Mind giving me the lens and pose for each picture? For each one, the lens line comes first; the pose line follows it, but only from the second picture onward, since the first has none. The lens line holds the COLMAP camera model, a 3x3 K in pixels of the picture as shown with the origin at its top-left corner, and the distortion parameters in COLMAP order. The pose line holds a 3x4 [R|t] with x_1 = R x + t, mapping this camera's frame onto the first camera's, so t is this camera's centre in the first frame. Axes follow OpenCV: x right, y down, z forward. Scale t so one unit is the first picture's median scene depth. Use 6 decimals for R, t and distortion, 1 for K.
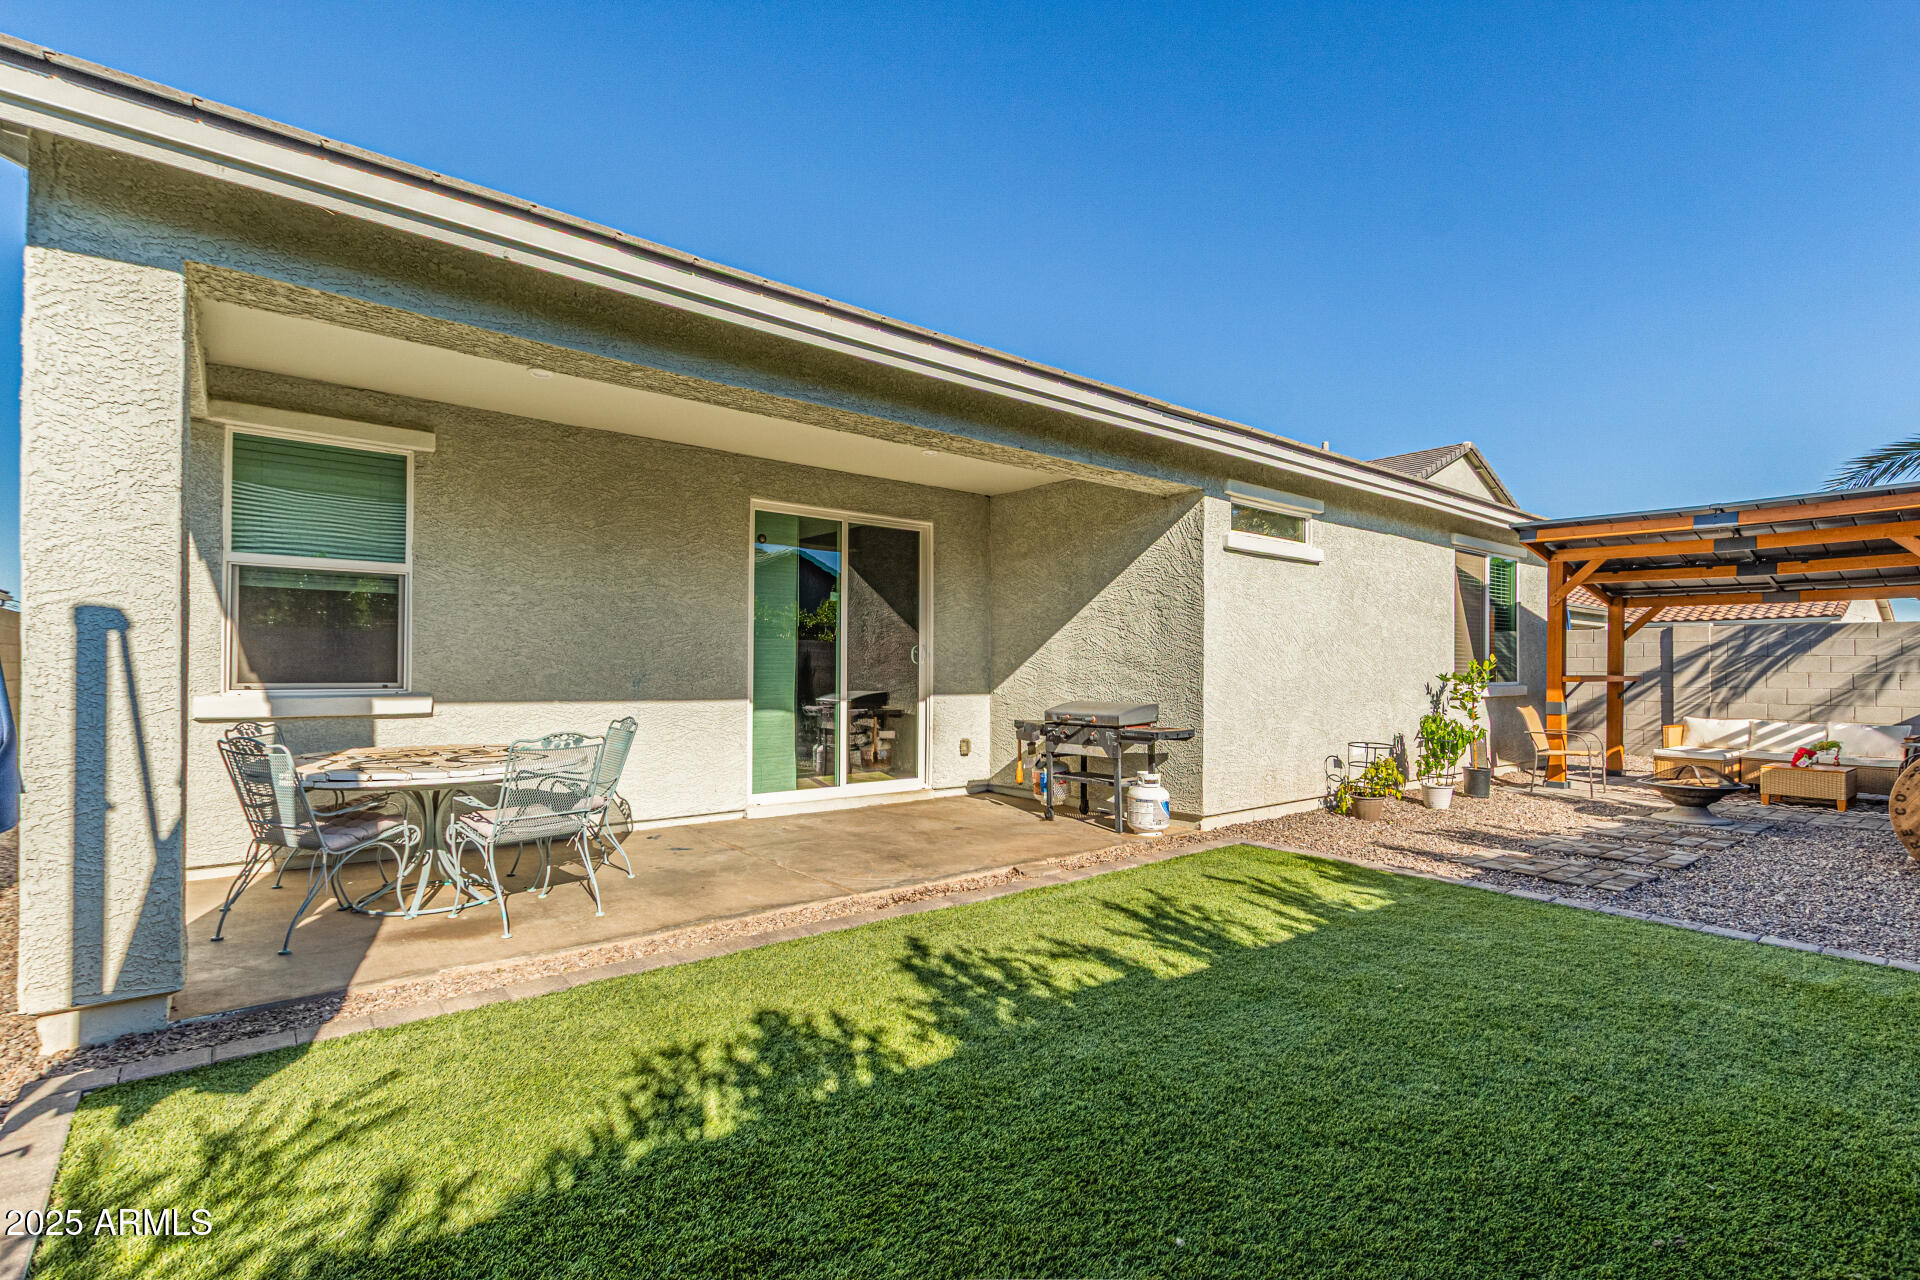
lens RADIAL K [[902.4, 0, 956.3], [0, 902.4, 666.0], [0, 0, 1]] dist [0.005628, 0.000573]
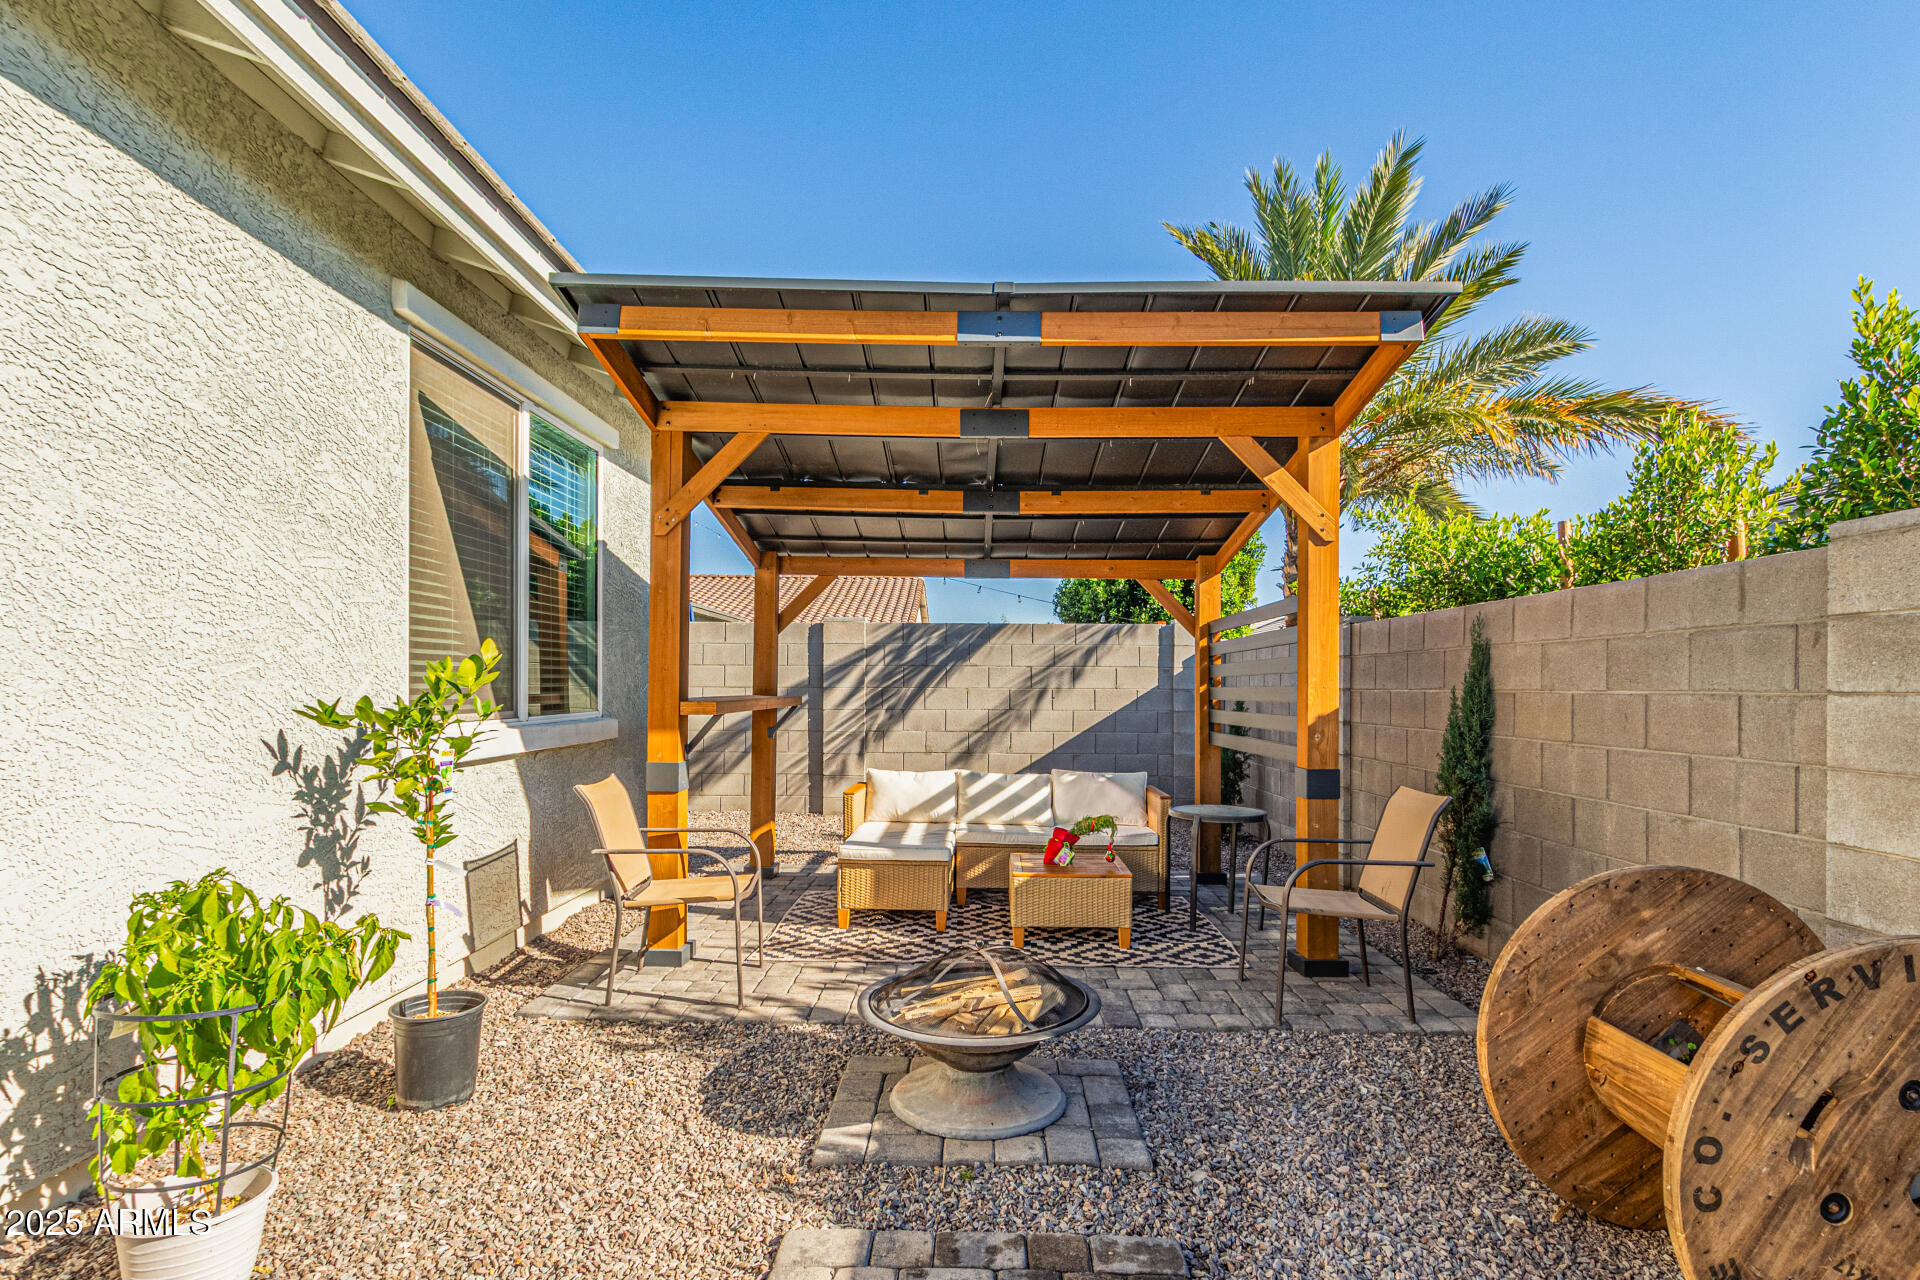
lens RADIAL K [[902.4, 0, 956.3], [0, 902.4, 666.0], [0, 0, 1]] dist [0.005628, 0.000573]
pose [[0.636409, 0.012546, 0.771250, 0.384636], [-0.002006, 0.999891, -0.014609, 0.000283], [-0.771349, 0.007750, 0.636365, 0.569825]]
